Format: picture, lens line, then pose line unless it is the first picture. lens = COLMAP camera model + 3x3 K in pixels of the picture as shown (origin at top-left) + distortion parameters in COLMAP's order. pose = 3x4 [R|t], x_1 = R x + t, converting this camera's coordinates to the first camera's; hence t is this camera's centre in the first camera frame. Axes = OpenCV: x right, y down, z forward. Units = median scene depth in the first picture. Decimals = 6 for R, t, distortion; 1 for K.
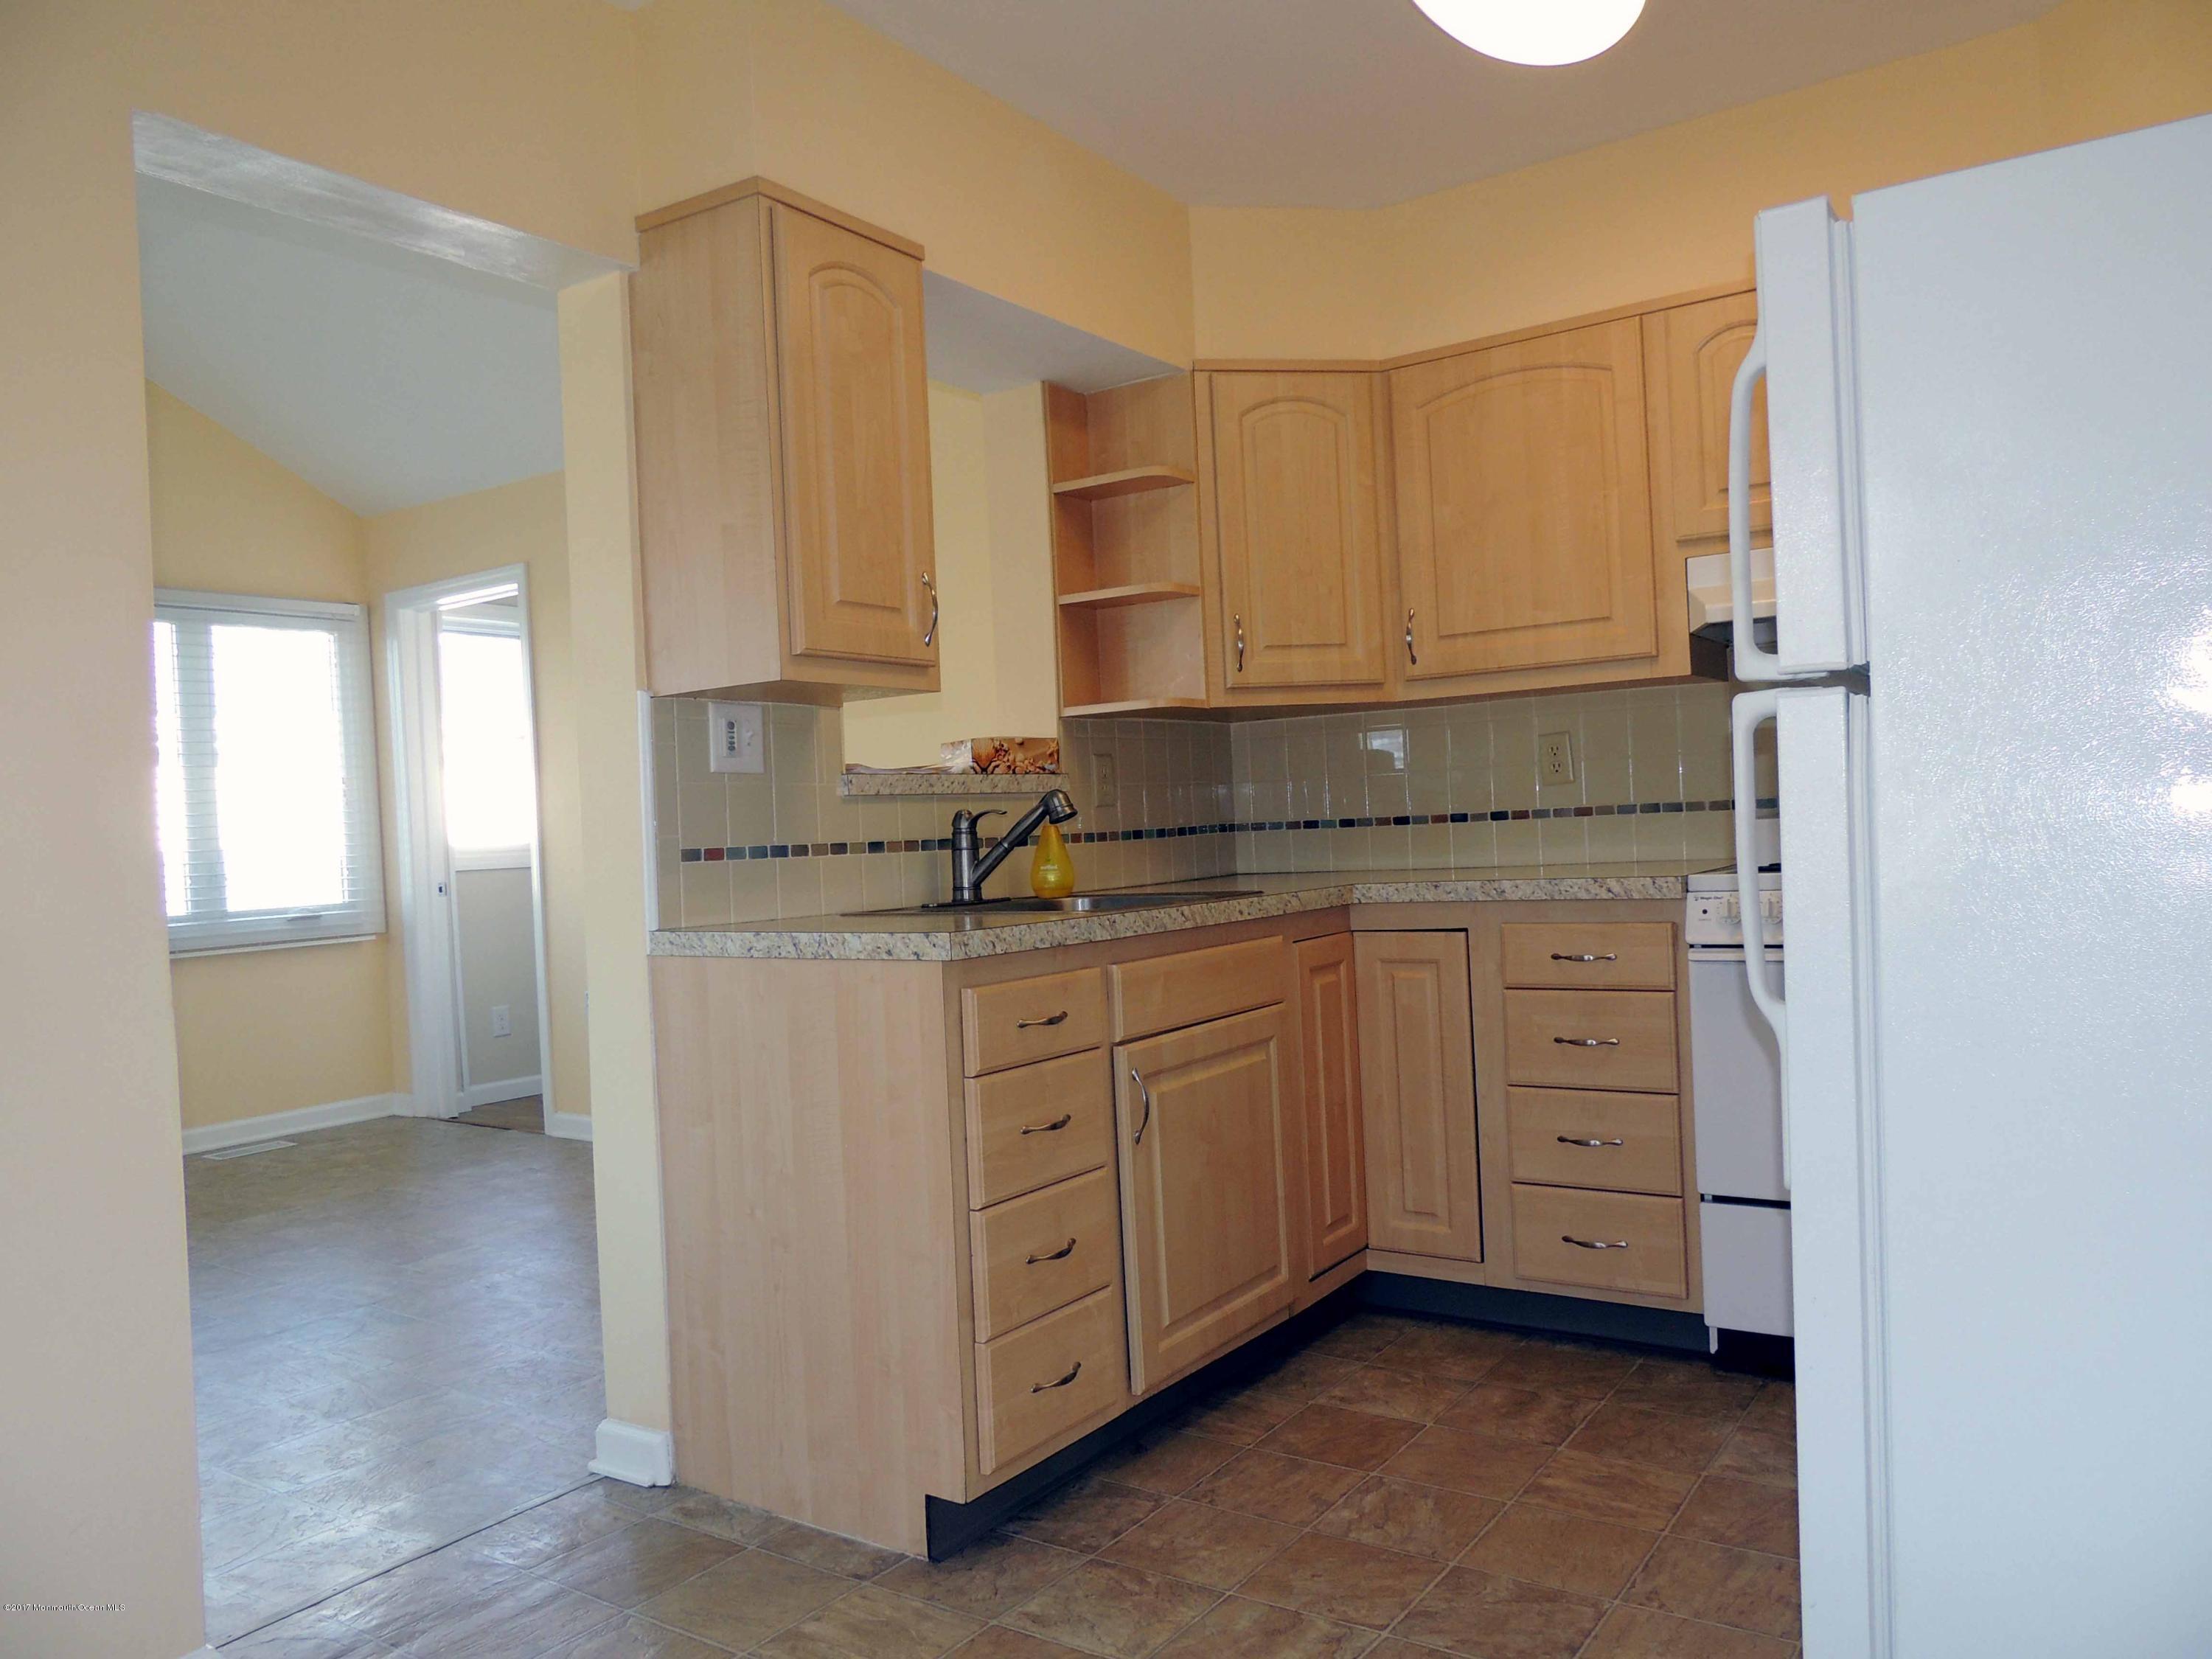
lens RADIAL K [[1555.6, 0, 1113.6], [0, 1555.6, 828.5], [0, 0, 1]] dist [-0.009596, -0.001927]
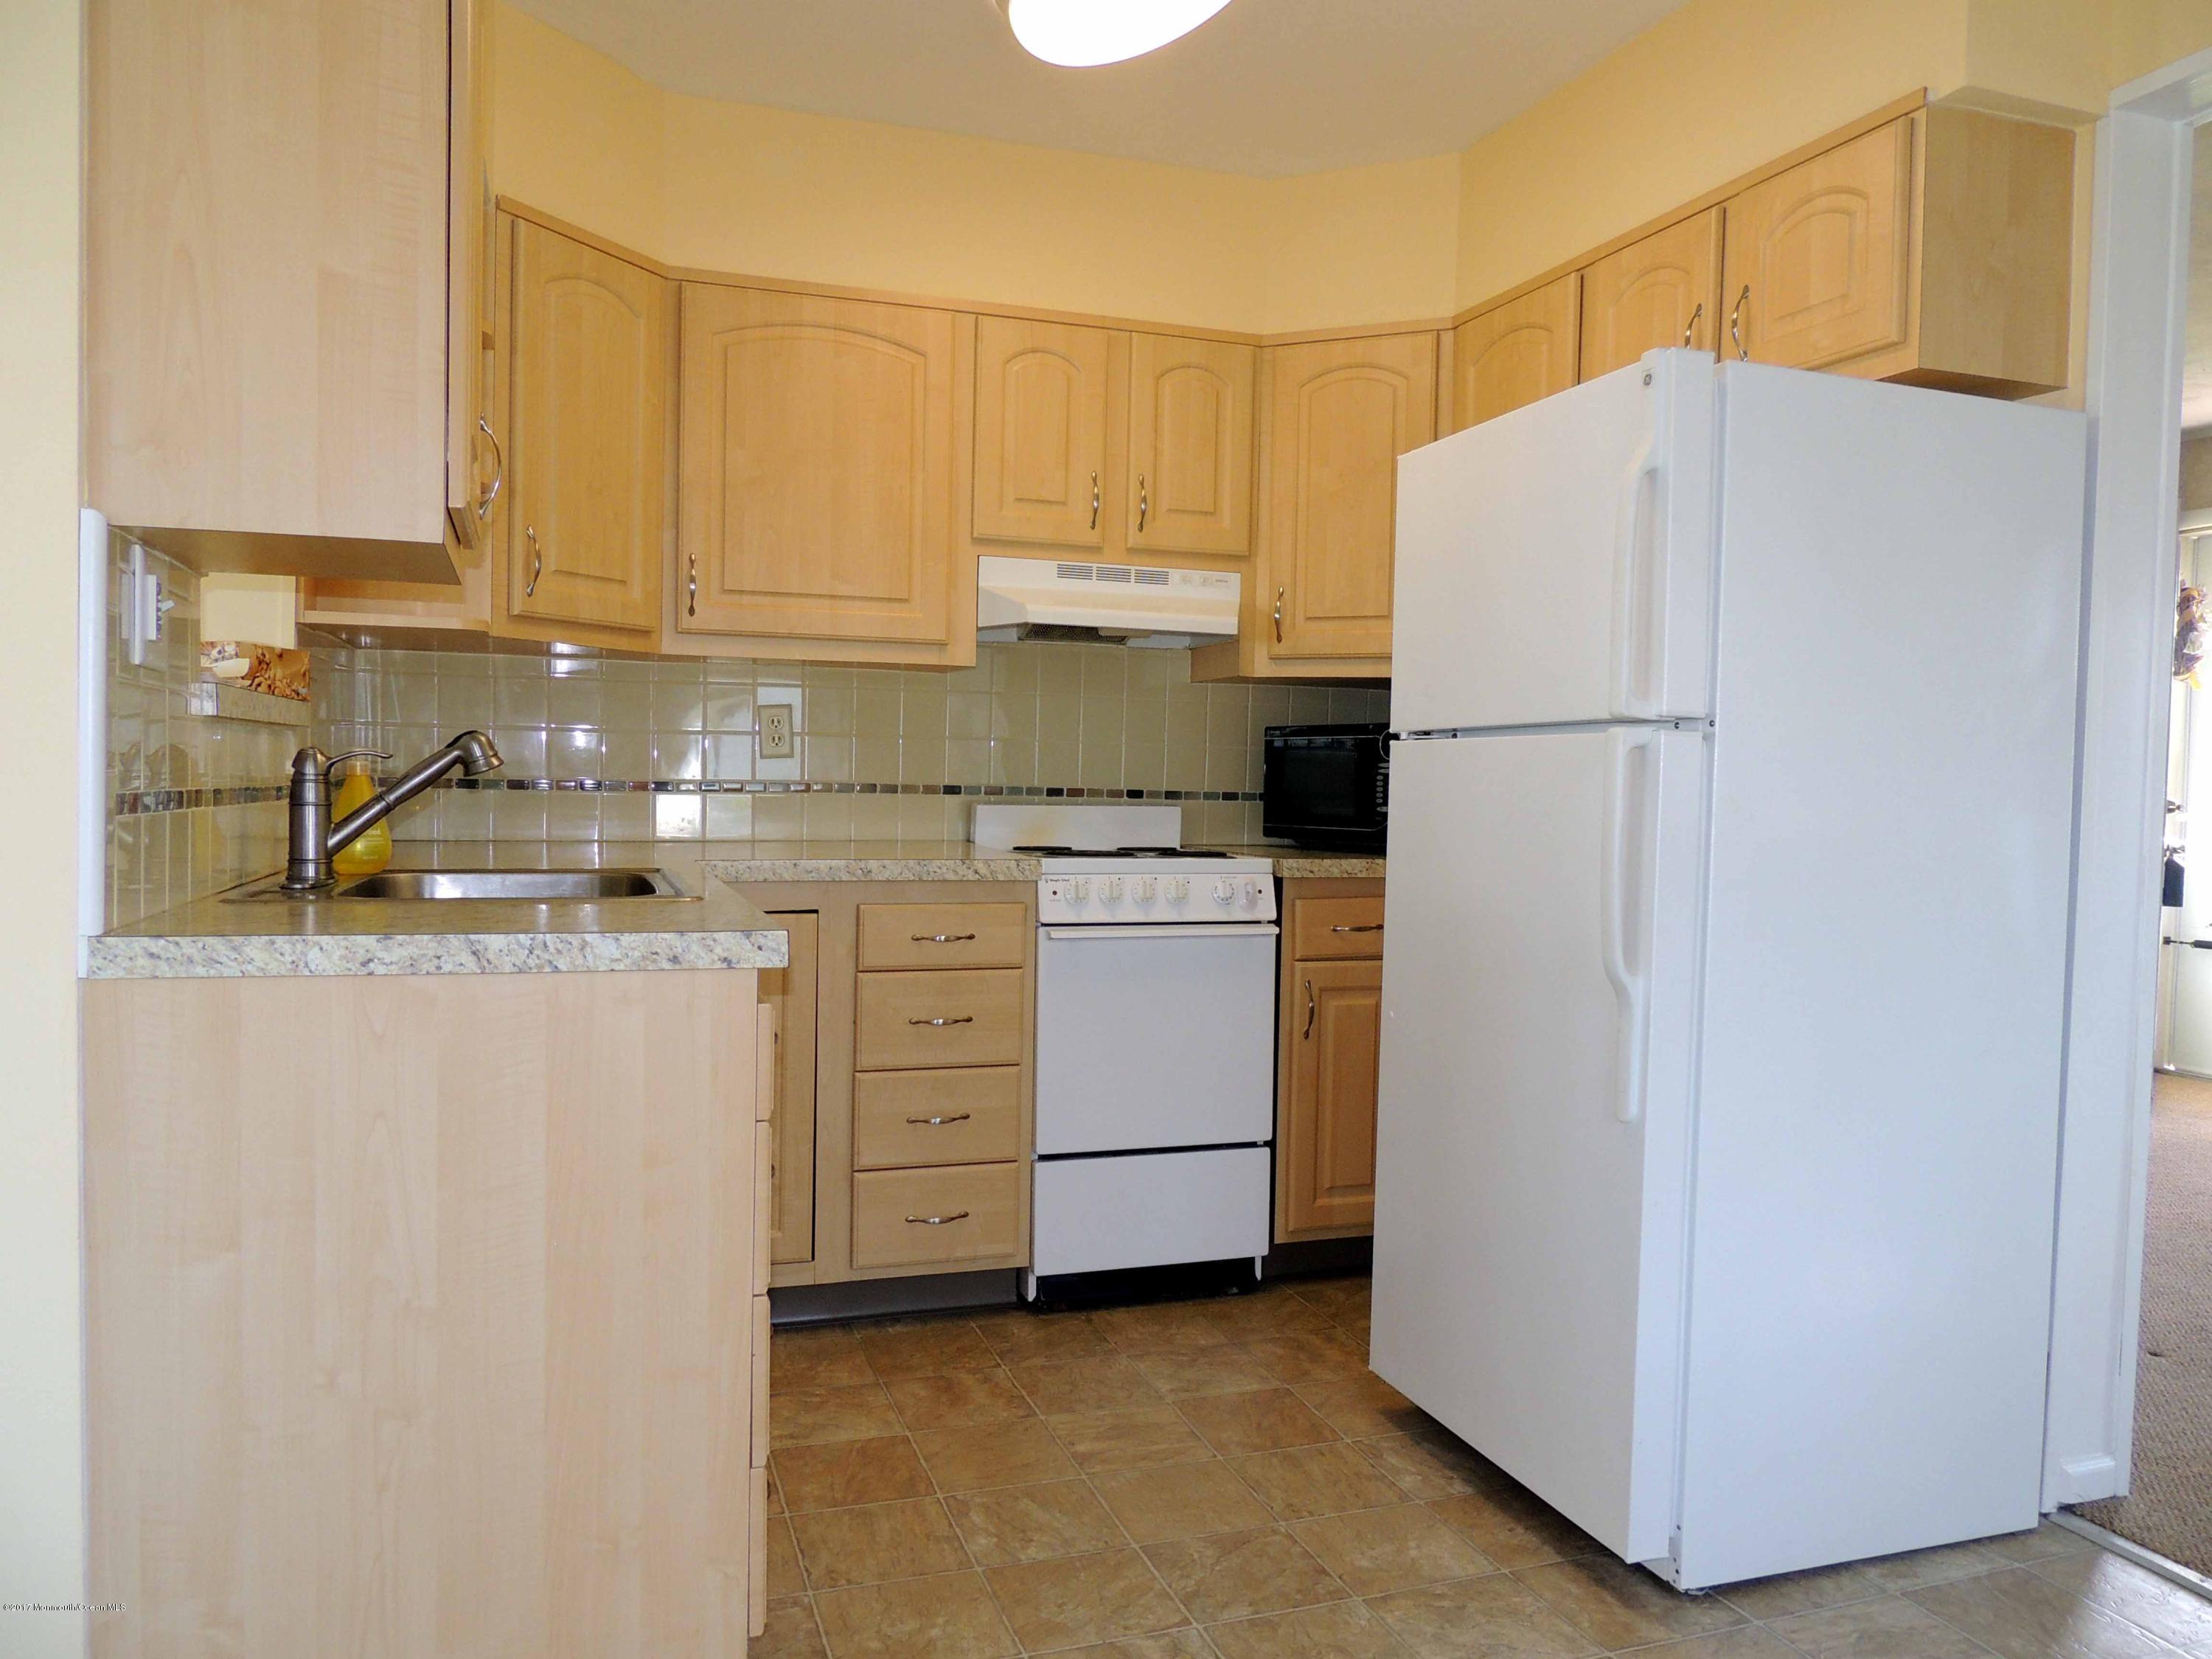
lens RADIAL K [[1555.6, 0, 1110.9], [0, 1555.6, 829.0], [0, 0, 1]] dist [-0.009596, -0.001927]
pose [[0.604657, 0.029107, 0.795954, -0.446429], [-0.046974, 0.998896, -0.000844, 0.008297], [-0.795100, -0.036879, 0.605356, 0.309672]]
